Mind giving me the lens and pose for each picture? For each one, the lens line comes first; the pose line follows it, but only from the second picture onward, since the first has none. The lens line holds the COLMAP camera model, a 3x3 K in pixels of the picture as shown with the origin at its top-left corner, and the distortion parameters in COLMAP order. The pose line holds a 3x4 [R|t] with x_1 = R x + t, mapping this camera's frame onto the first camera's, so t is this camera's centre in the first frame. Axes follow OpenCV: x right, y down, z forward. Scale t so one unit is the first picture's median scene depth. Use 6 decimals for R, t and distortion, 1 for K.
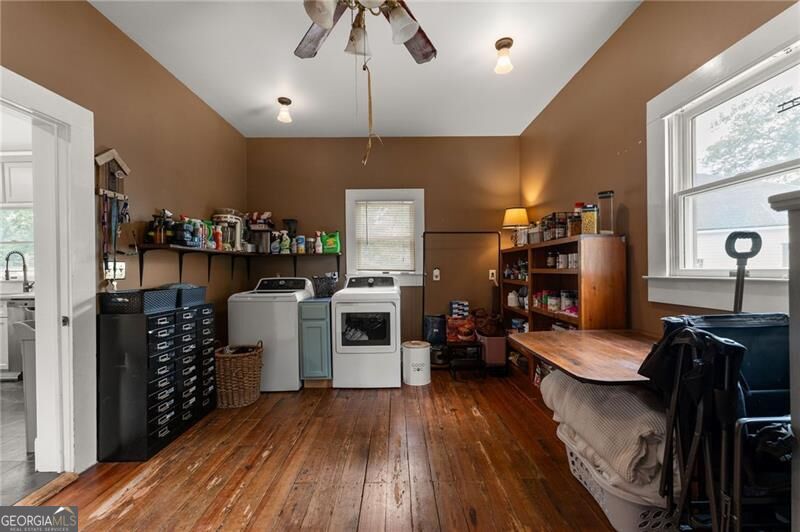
lens RADIAL K [[322.6, 0, 399.8], [0, 322.6, 270.1], [0, 0, 1]] dist [-0.000867, -0.000007]
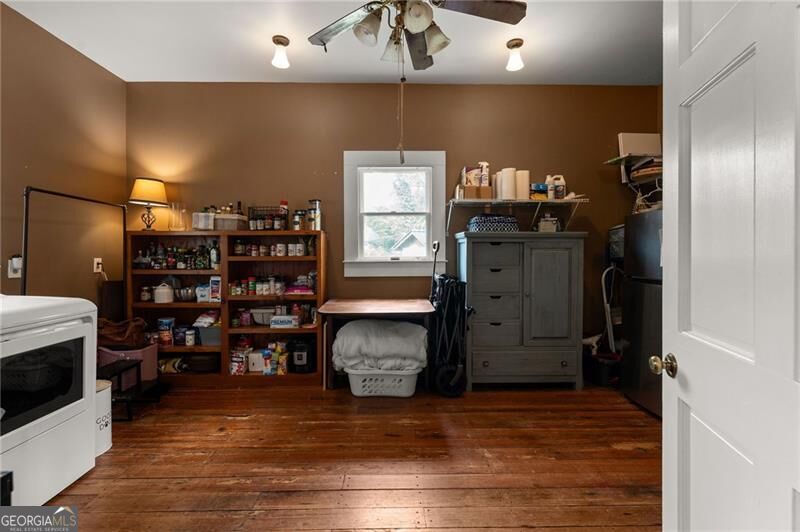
lens RADIAL K [[366.9, 0, 399.0], [0, 366.9, 258.2], [0, 0, 1]] dist [0.001801, 0.000057]
pose [[-0.009499, -0.002645, 0.999951, -0.697880], [0.003935, 0.999989, 0.002683, 0.000550], [-0.999947, 0.003960, -0.009489, 0.511951]]
